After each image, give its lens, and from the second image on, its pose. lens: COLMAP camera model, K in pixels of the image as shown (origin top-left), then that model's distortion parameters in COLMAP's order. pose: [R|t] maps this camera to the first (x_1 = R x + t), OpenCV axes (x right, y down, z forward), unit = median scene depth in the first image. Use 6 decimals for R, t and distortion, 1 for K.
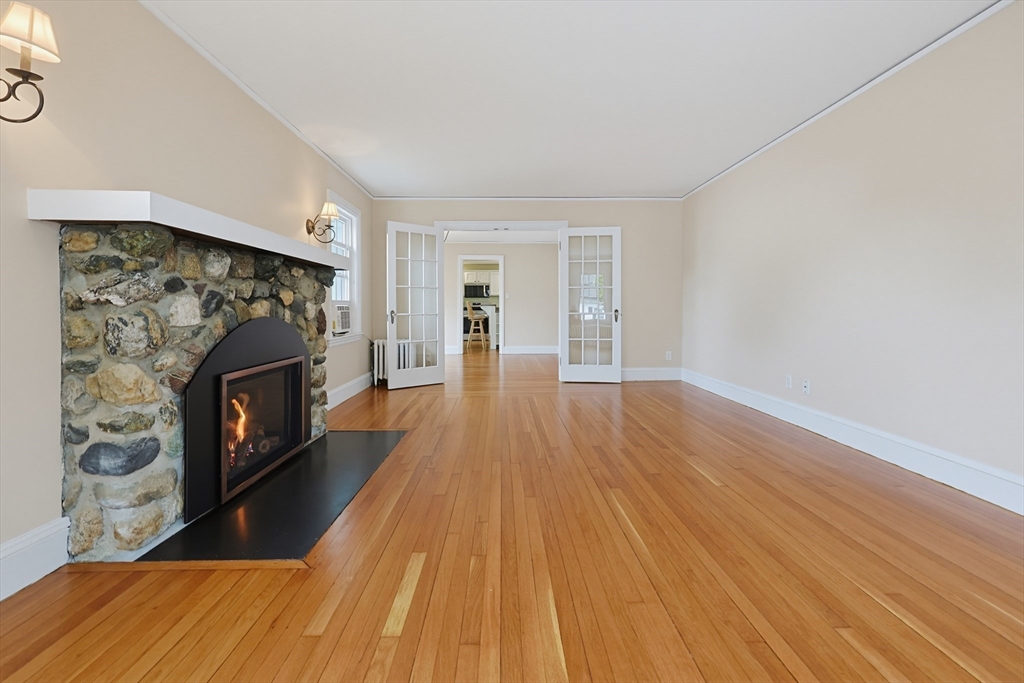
lens RADIAL K [[447.3, 0, 517.7], [0, 447.3, 314.9], [0, 0, 1]] dist [0.000527, -0.000036]
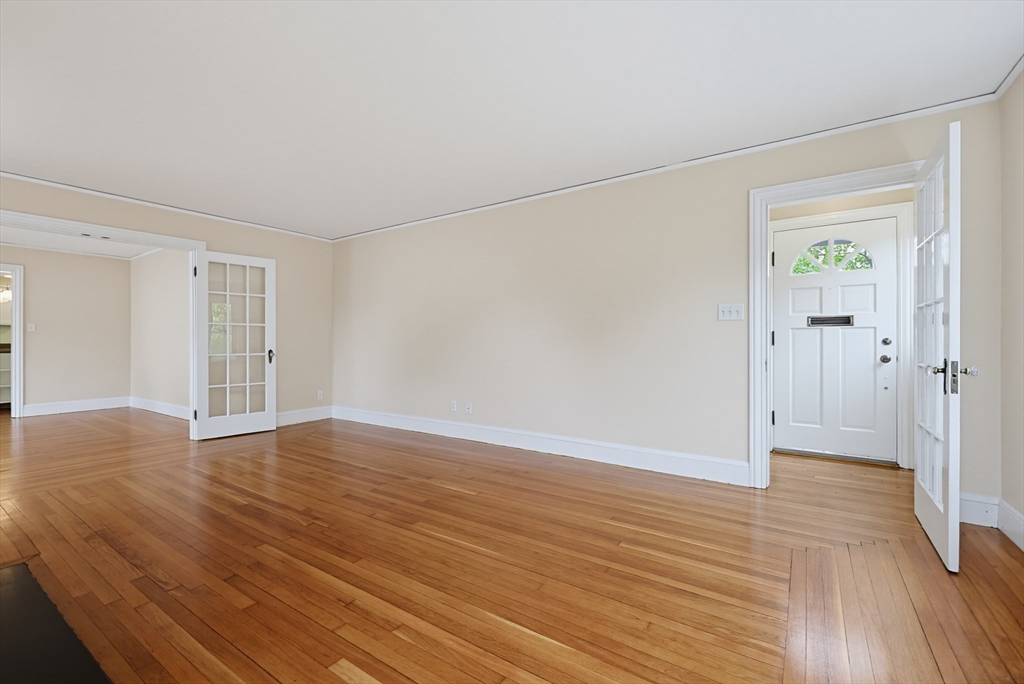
lens RADIAL K [[437.8, 0, 512.0], [0, 437.8, 342.0], [0, 0, 1]] dist [-0.001648, -0.000196]
pose [[0.589151, 0.000280, 0.808023, -0.551846], [0.009515, 0.999928, -0.007285, -0.043438], [-0.807967, 0.011980, 0.589106, 0.205477]]
